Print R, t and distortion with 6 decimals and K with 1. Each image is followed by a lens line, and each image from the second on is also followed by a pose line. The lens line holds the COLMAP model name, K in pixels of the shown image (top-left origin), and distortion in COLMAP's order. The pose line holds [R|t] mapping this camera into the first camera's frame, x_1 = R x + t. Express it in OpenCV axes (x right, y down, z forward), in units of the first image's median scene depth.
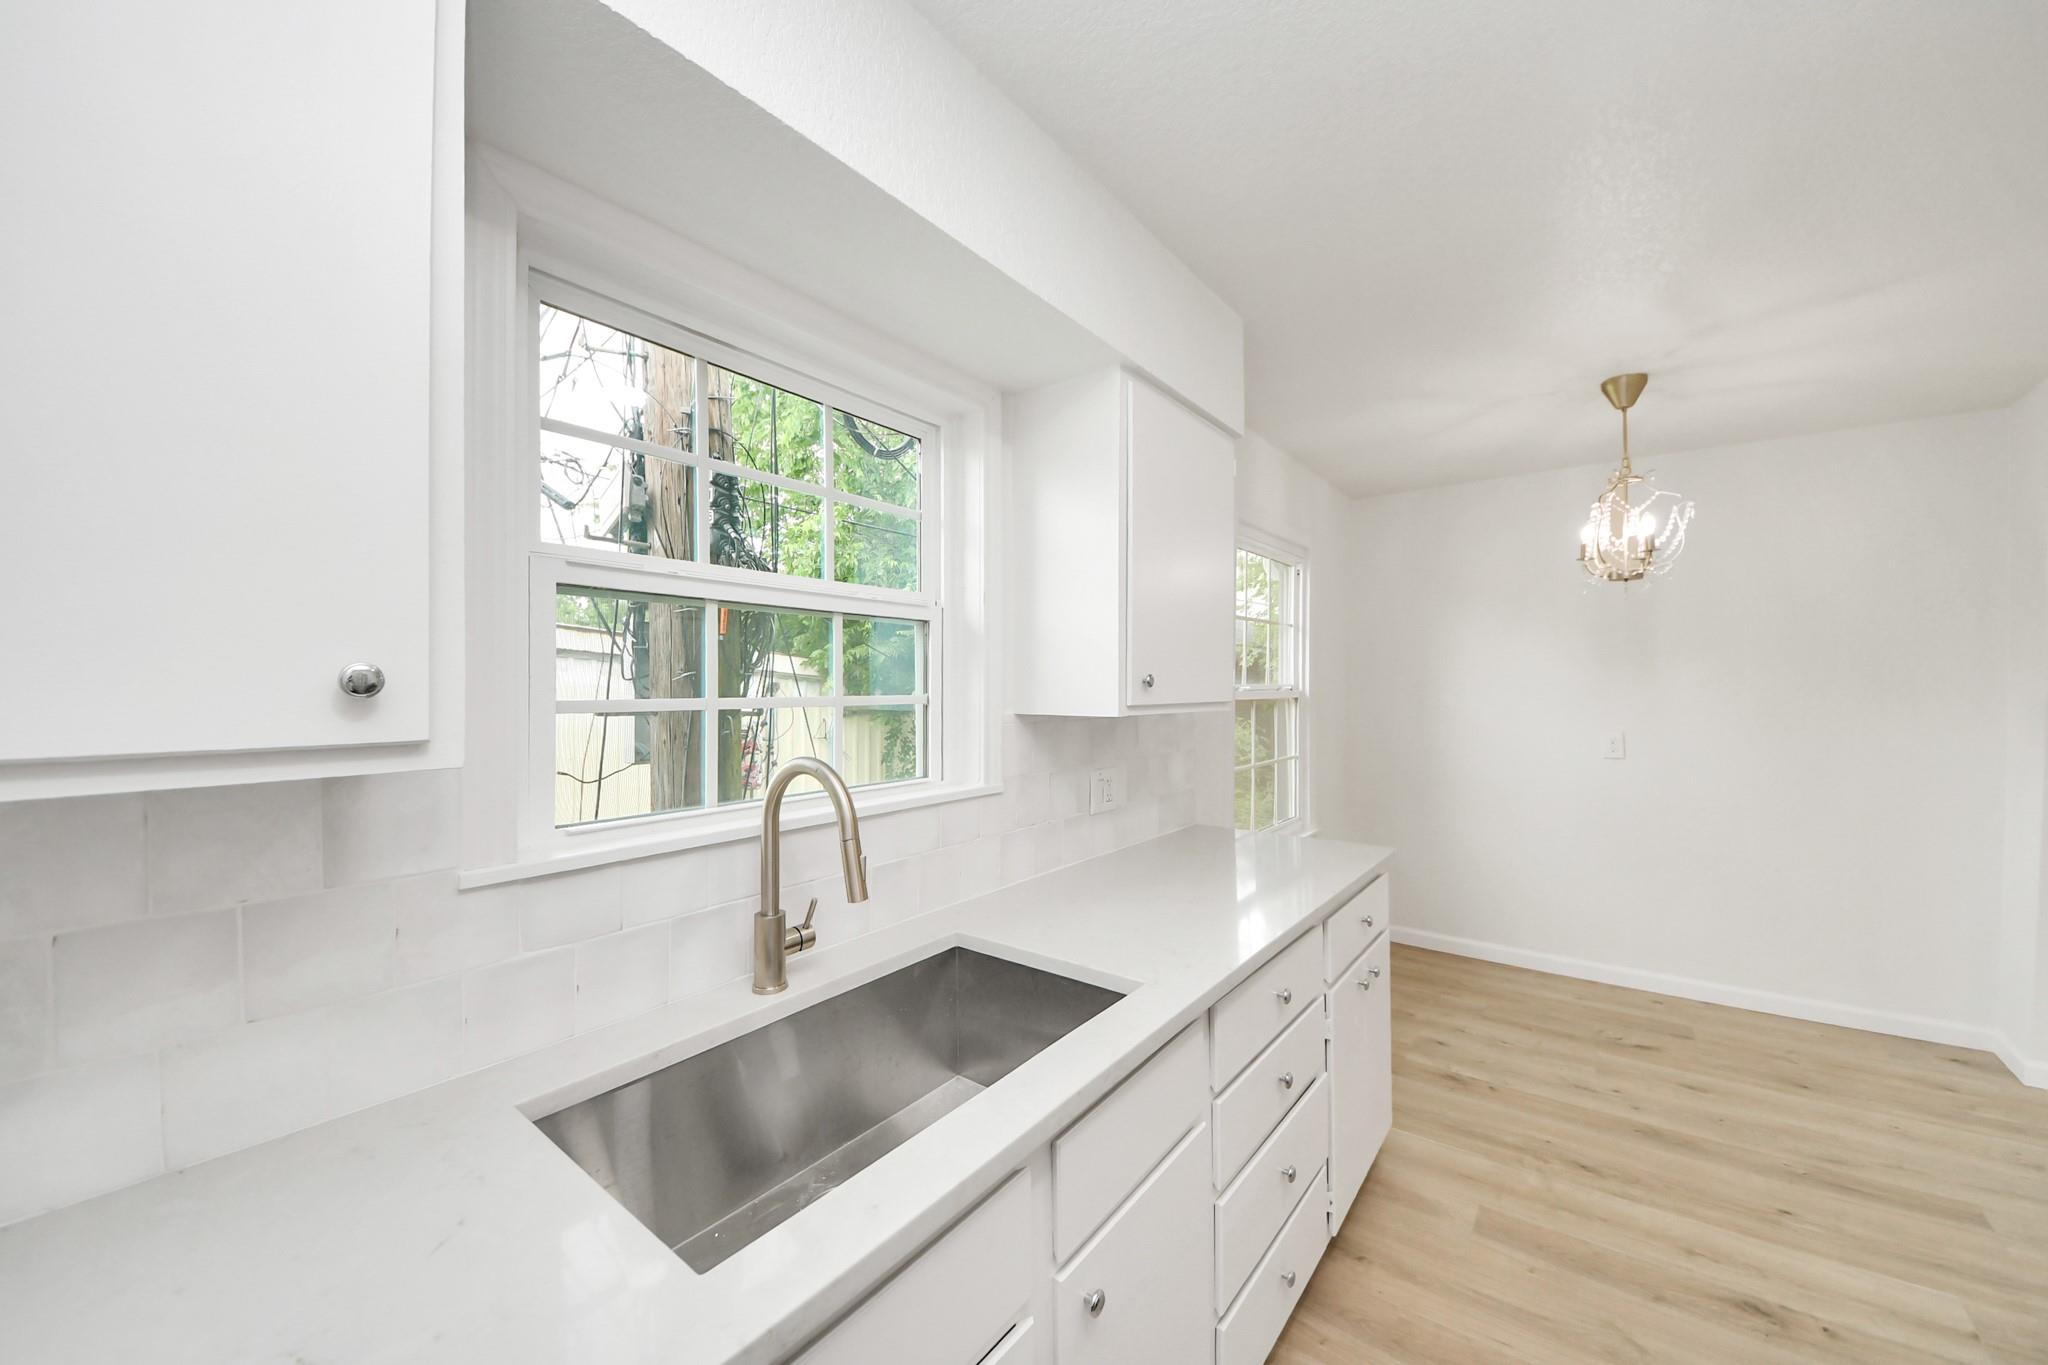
lens RADIAL K [[745.3, 0, 1039.1], [0, 745.3, 680.6], [0, 0, 1]] dist [0.077649, -0.036702]
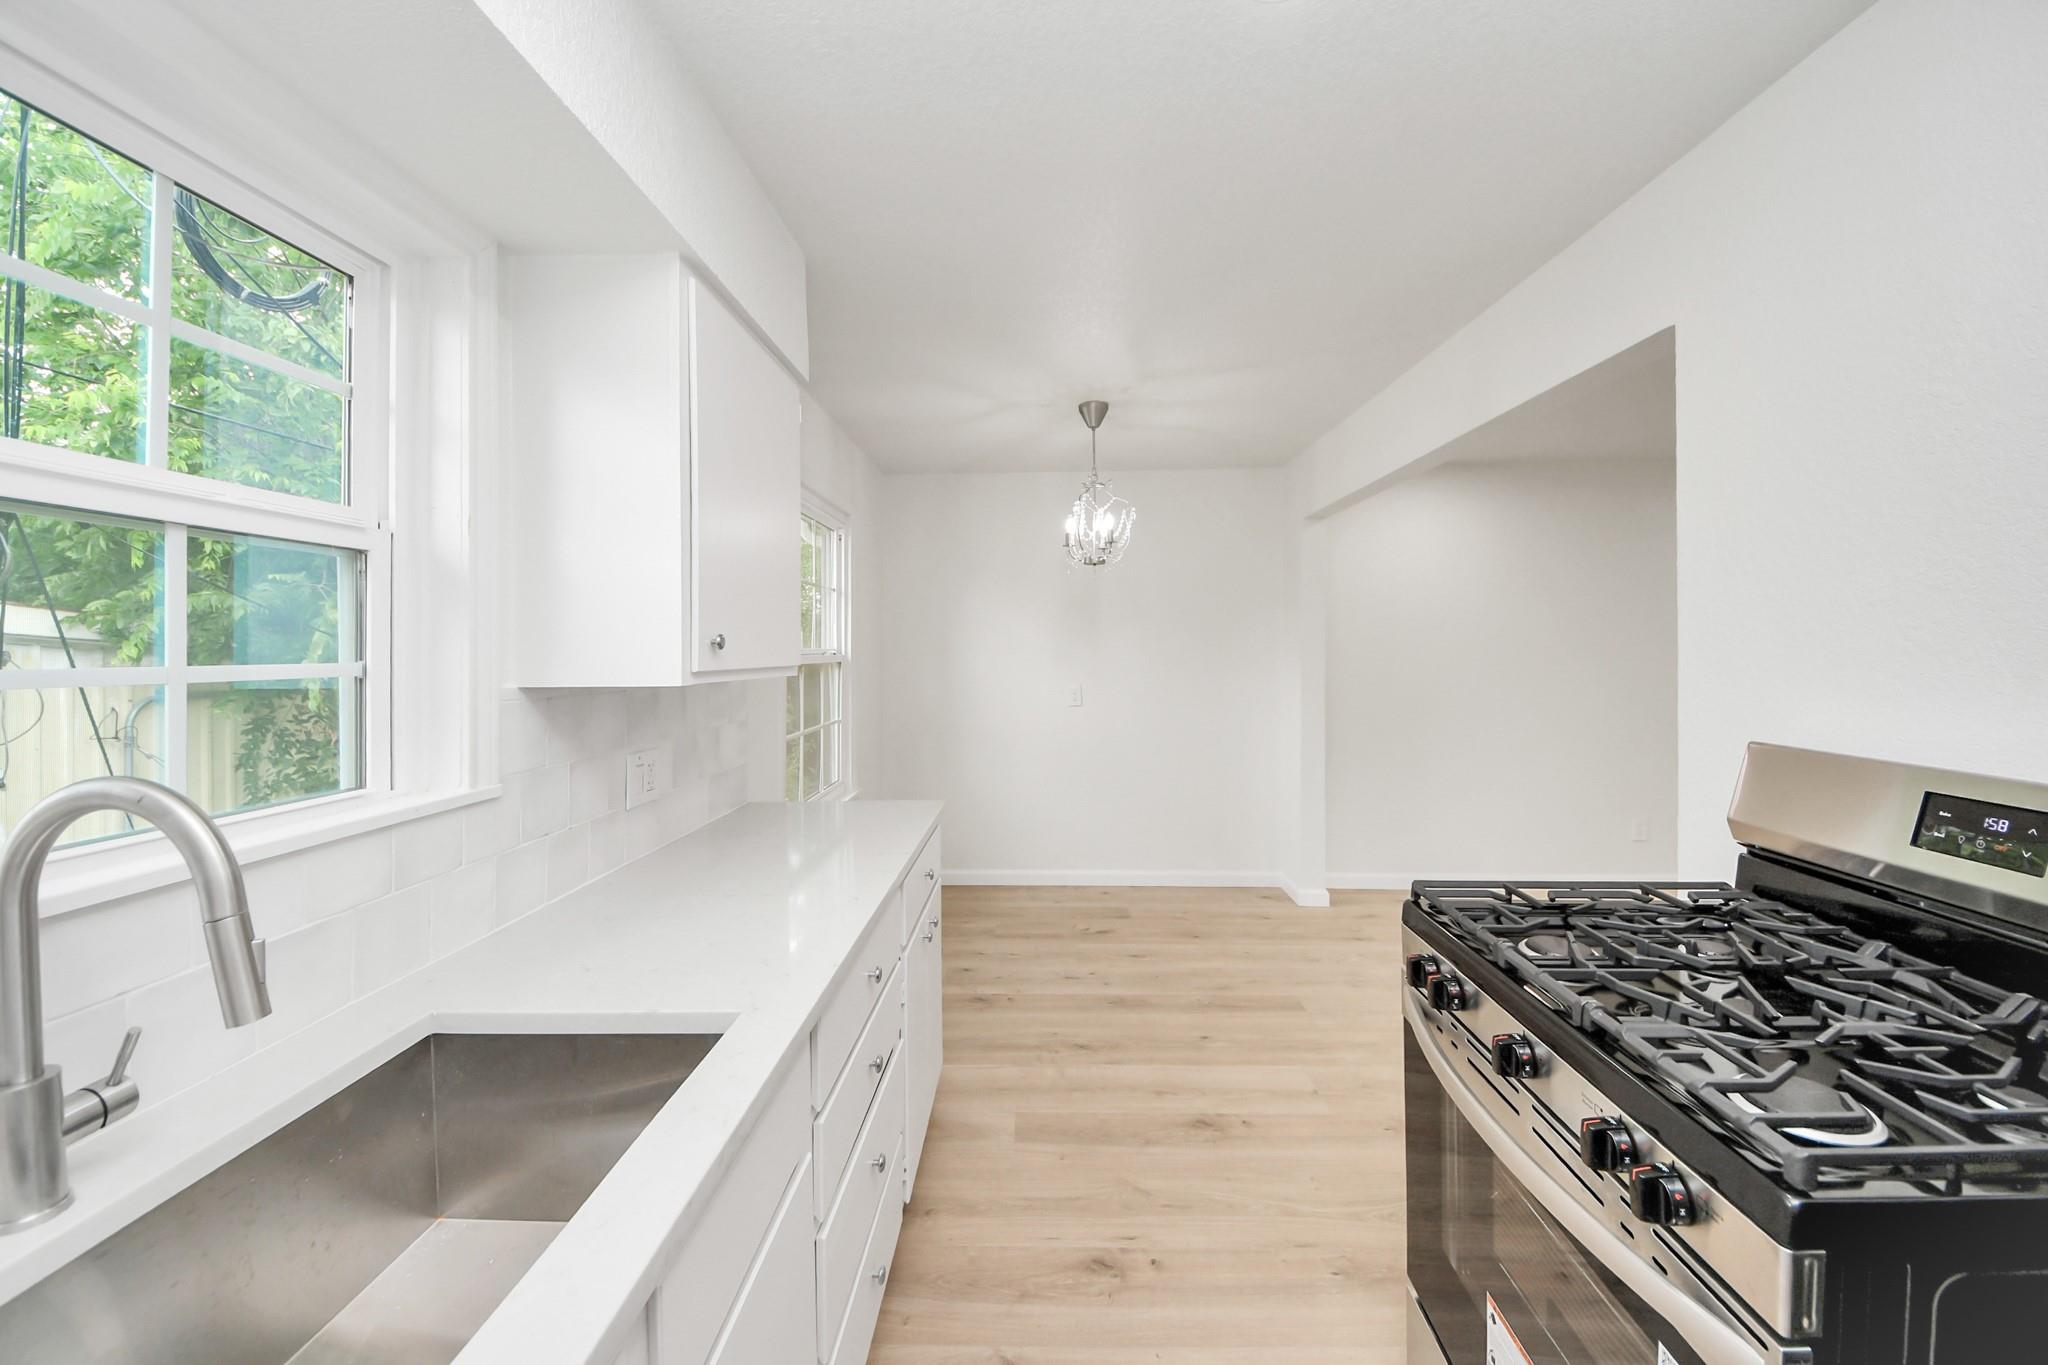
lens RADIAL K [[733.2, 0, 1002.7], [0, 733.2, 648.7], [0, 0, 1]] dist [0.034080, -0.014815]
pose [[0.826203, -0.003334, 0.563363, -0.049297], [0.002858, 0.999994, 0.001727, 0.006078], [-0.563366, 0.000183, 0.826208, 0.118486]]
